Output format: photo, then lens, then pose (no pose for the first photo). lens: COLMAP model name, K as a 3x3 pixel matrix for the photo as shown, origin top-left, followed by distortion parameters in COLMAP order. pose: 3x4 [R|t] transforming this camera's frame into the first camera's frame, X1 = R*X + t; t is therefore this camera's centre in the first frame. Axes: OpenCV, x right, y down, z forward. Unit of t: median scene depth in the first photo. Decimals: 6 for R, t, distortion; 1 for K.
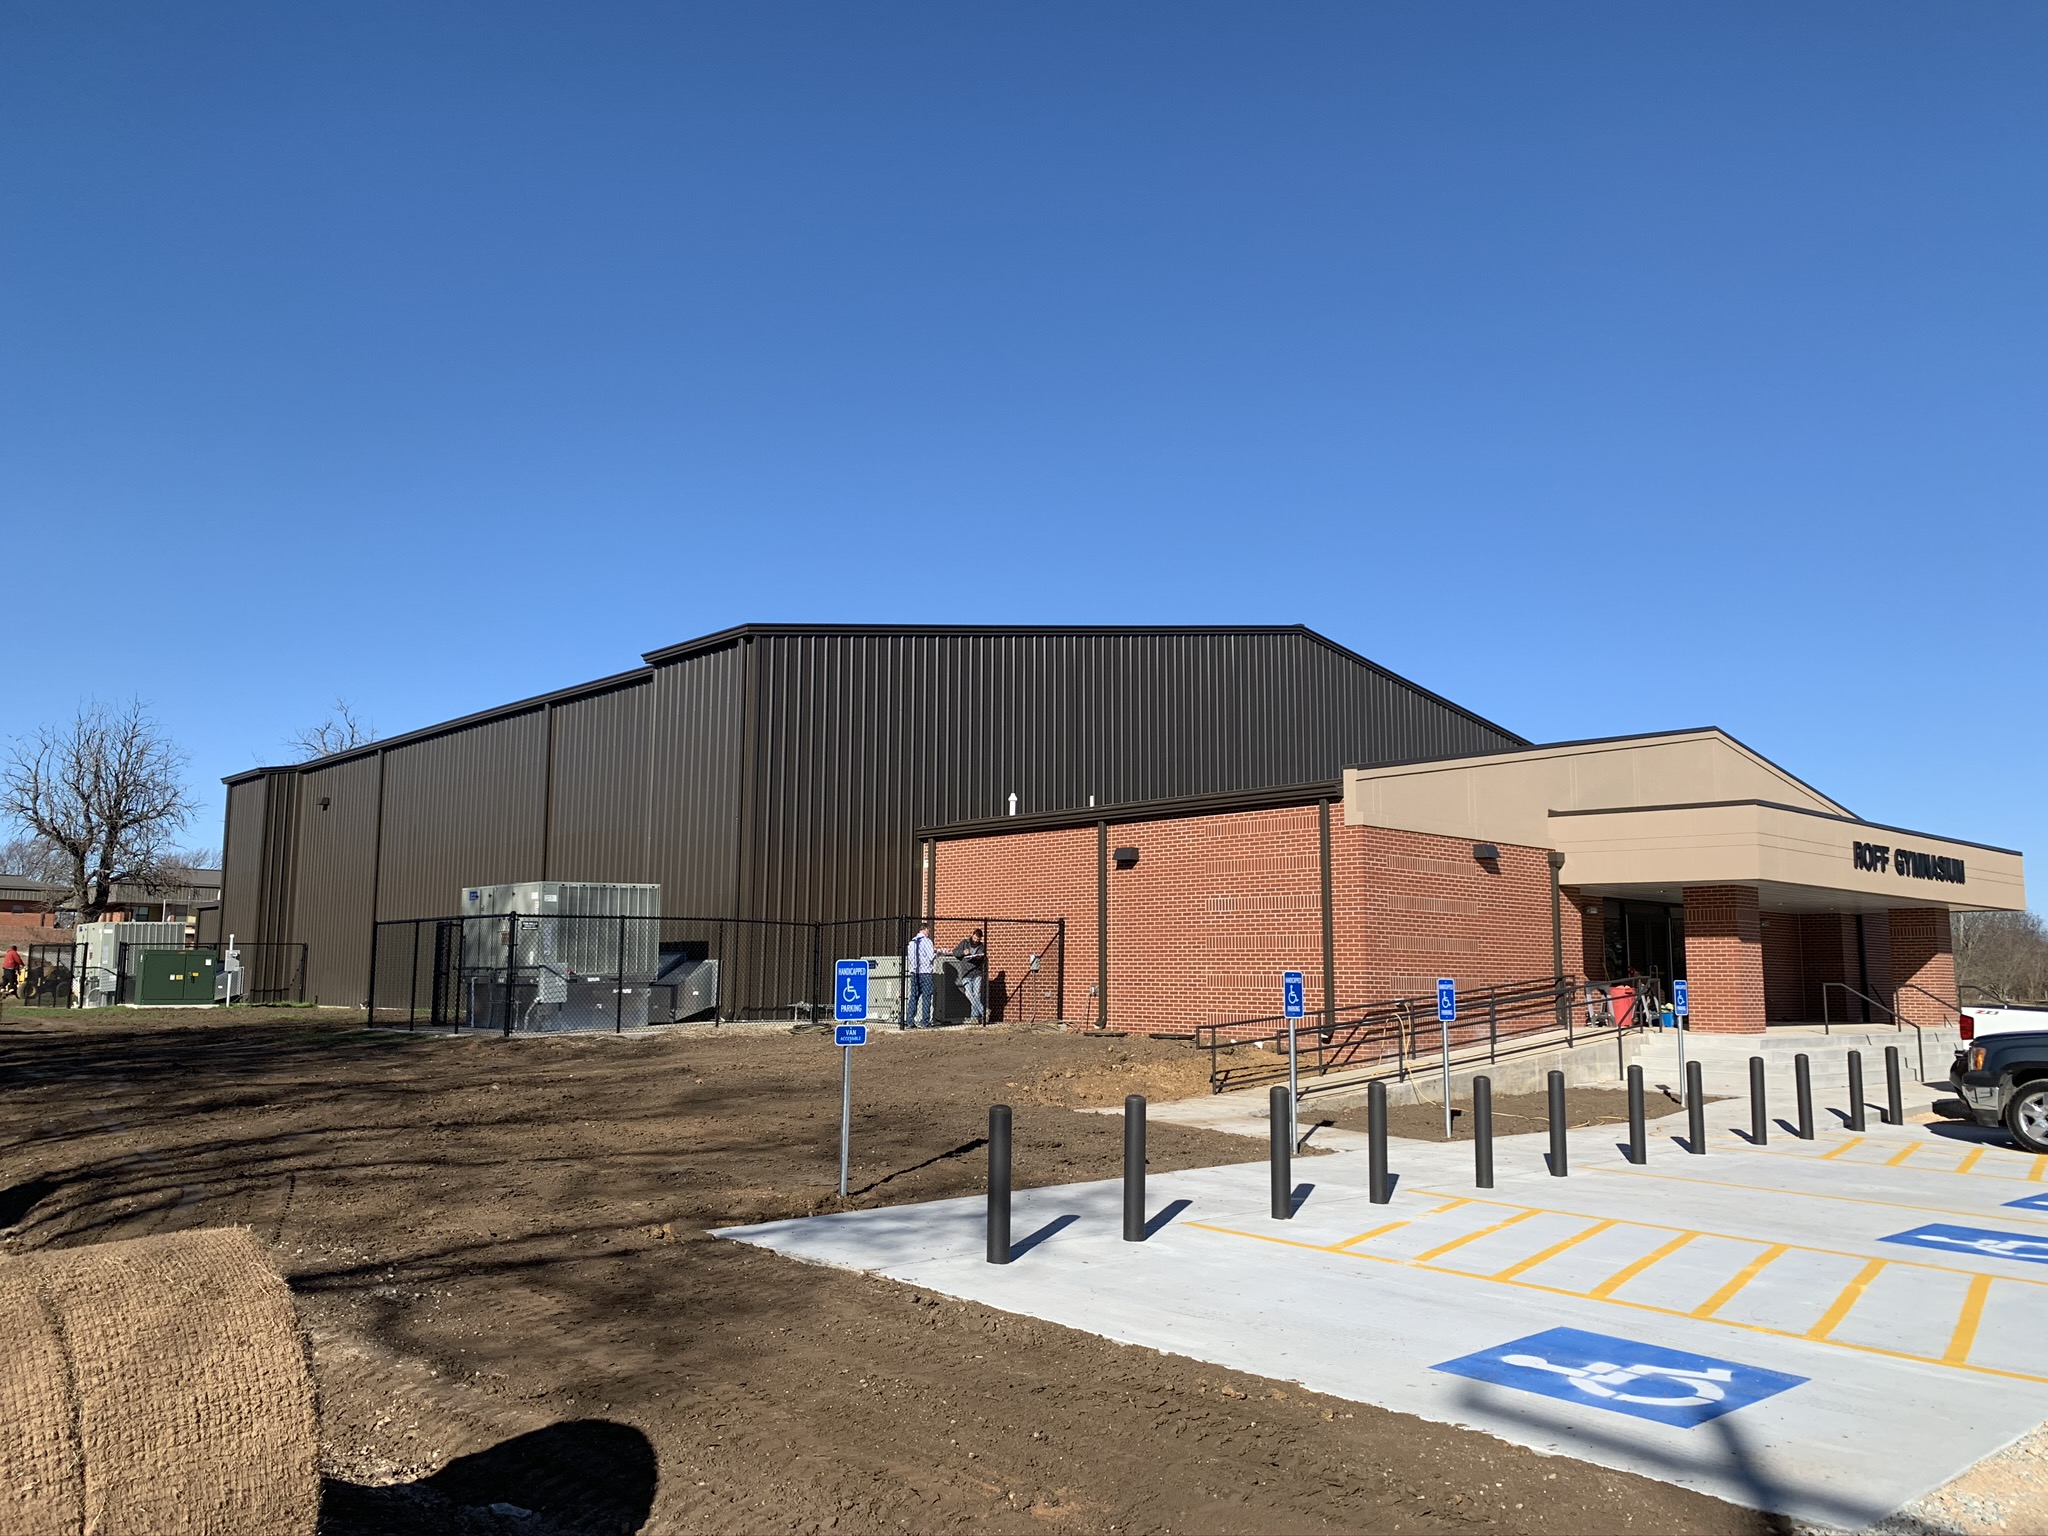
lens RADIAL K [[1554.3, 0, 1024.4], [0, 1554.3, 770.9], [0, 0, 1]] dist [0.010884, 0.002752]
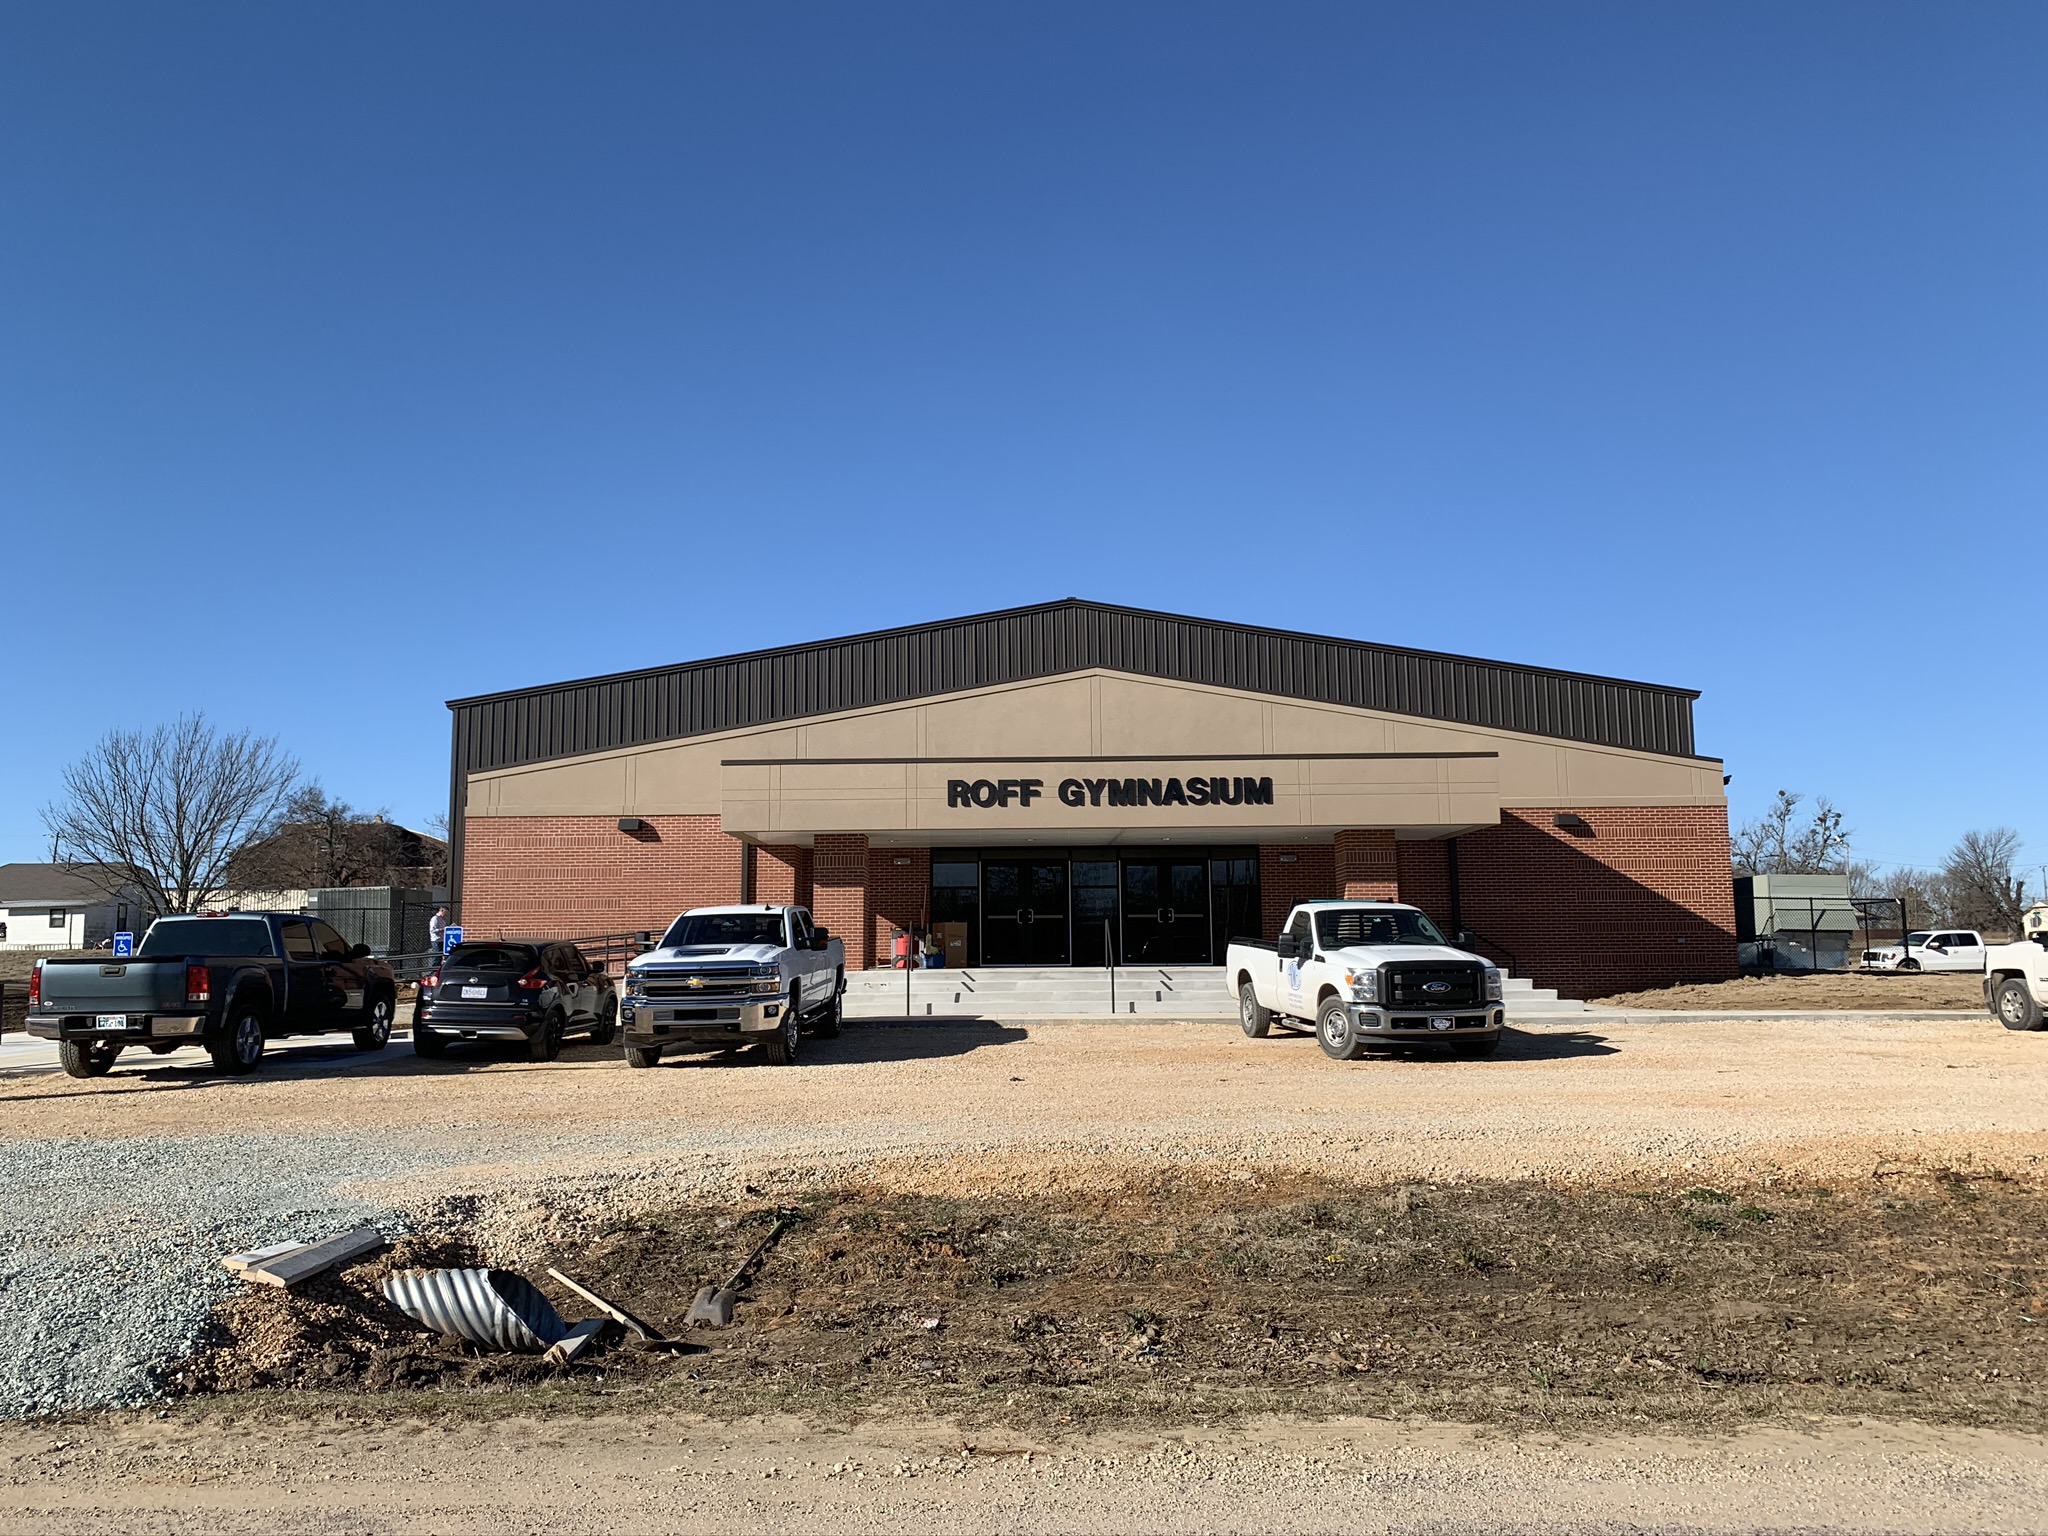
lens RADIAL K [[1554.3, 0, 1026.5], [0, 1554.3, 764.4], [0, 0, 1]] dist [0.010884, 0.002752]
pose [[0.765287, -0.103634, -0.635292, 1.217136], [0.105675, 0.993791, -0.034816, 0.075428], [0.634955, -0.040490, 0.771487, 0.247227]]
